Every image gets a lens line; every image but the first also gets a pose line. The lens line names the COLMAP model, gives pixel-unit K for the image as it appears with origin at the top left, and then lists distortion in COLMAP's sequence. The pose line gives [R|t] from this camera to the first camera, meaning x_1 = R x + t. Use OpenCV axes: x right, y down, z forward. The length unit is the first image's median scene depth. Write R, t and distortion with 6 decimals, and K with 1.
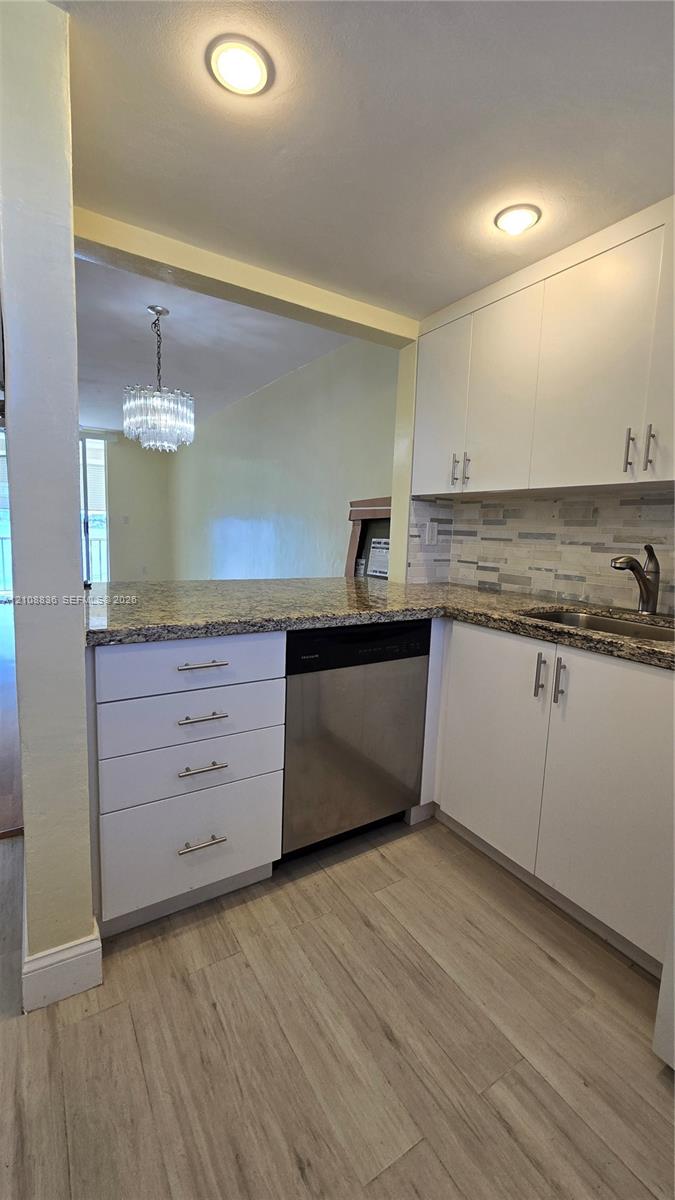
lens RADIAL K [[493.5, 0, 340.6], [0, 493.5, 595.3], [0, 0, 1]] dist [-0.004315, 0.000658]
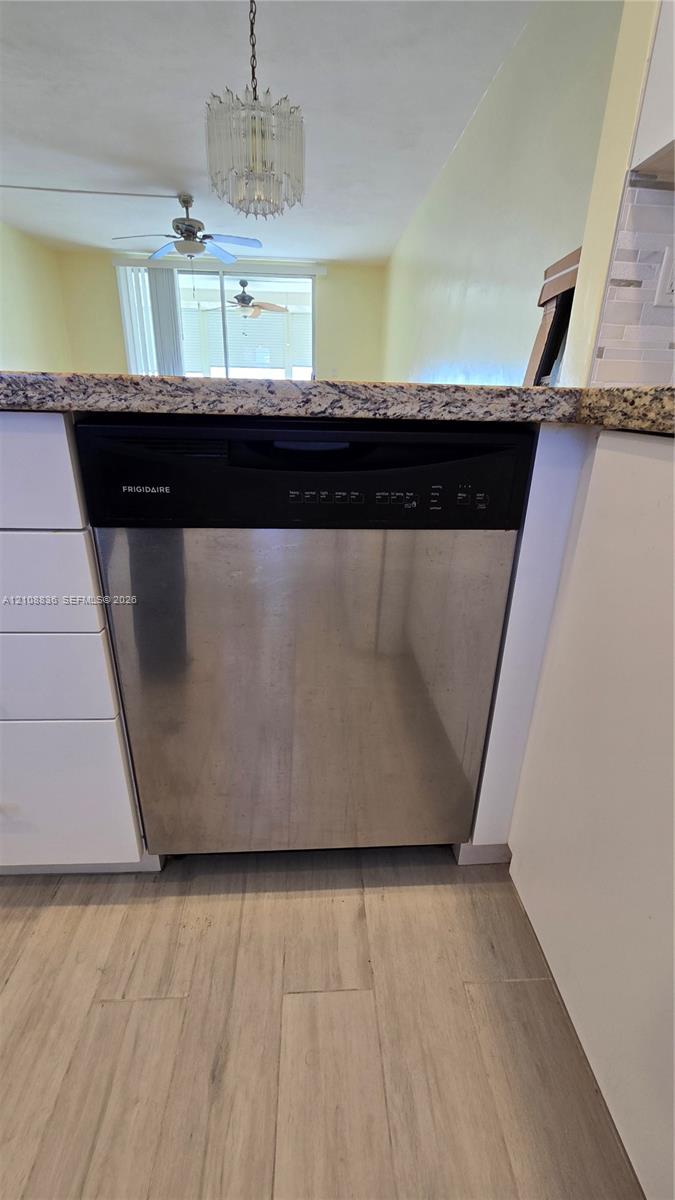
lens RADIAL K [[493.5, 0, 345.7], [0, 493.5, 592.3], [0, 0, 1]] dist [-0.004315, 0.000658]
pose [[0.874077, 0.164548, -0.457070, 0.315663], [-0.057980, 0.969497, 0.238147, 0.109116], [0.482314, -0.181658, 0.856956, 0.775921]]
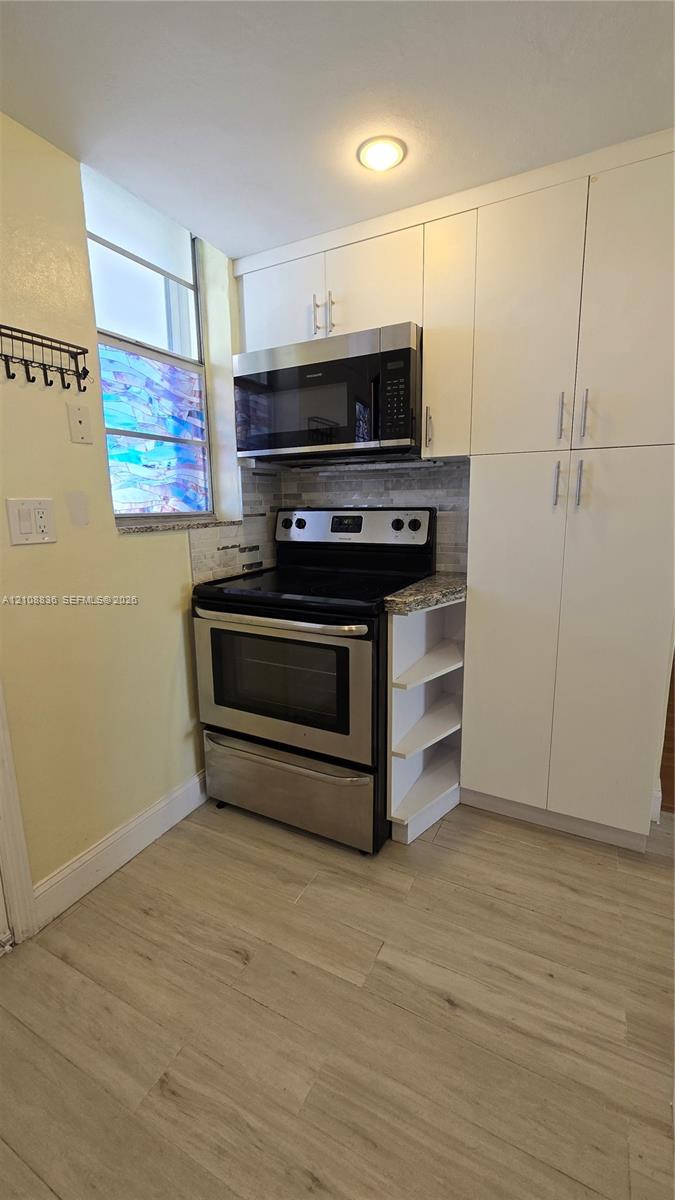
lens RADIAL K [[493.5, 0, 342.5], [0, 493.5, 597.6], [0, 0, 1]] dist [-0.004315, 0.000658]
pose [[-0.864893, 0.068214, -0.497300, 0.183171], [-0.087717, 0.954940, 0.283542, -0.152638], [0.494233, 0.288855, -0.819937, 0.963096]]
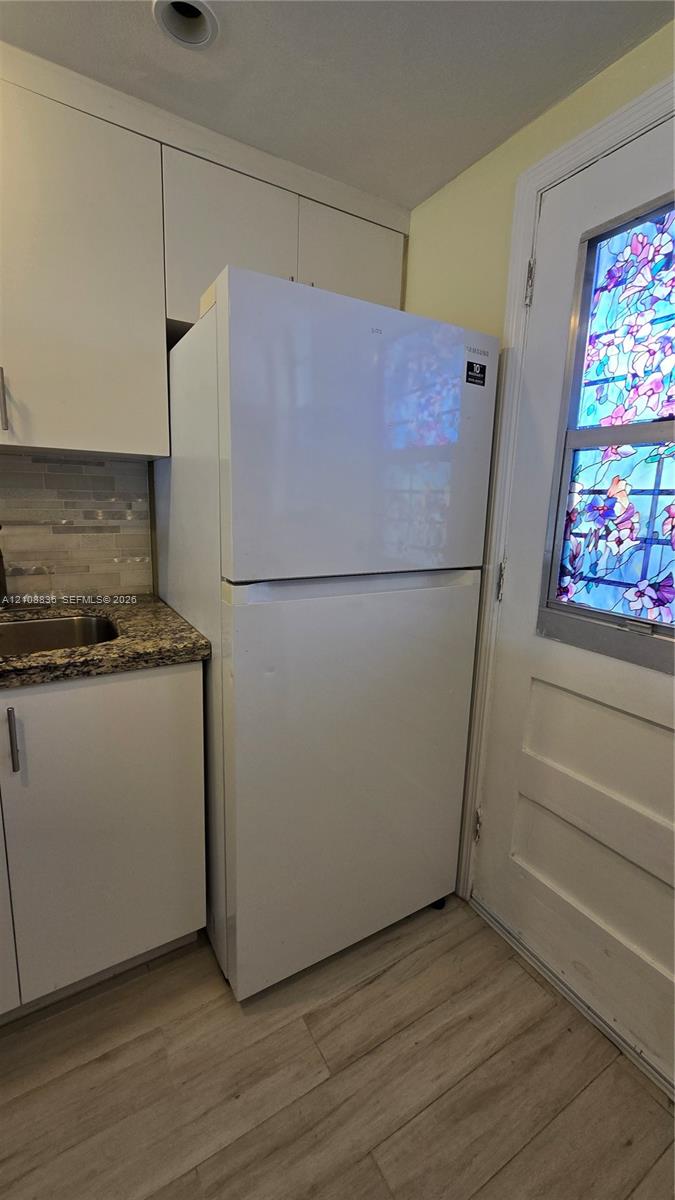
lens RADIAL K [[493.5, 0, 341.1], [0, 493.5, 595.7], [0, 0, 1]] dist [-0.004315, 0.000658]
pose [[0.019505, -0.224384, 0.974306, -0.171274], [0.099268, 0.970110, 0.221431, -0.127236], [-0.994870, 0.092399, 0.041197, 0.499550]]
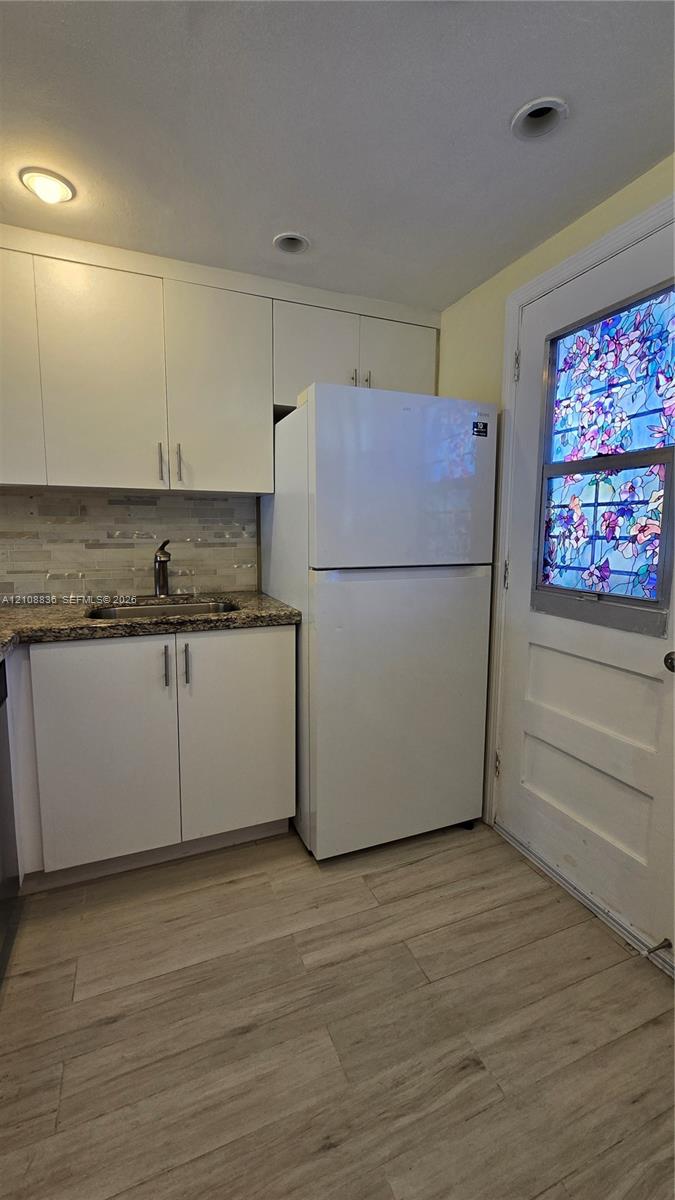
lens RADIAL K [[493.5, 0, 340.3], [0, 493.5, 597.5], [0, 0, 1]] dist [-0.004315, 0.000658]
pose [[0.166937, -0.169696, 0.971255, -0.585415], [0.129231, 0.980345, 0.149072, -0.102703], [-0.977462, 0.100630, 0.185585, 0.423346]]
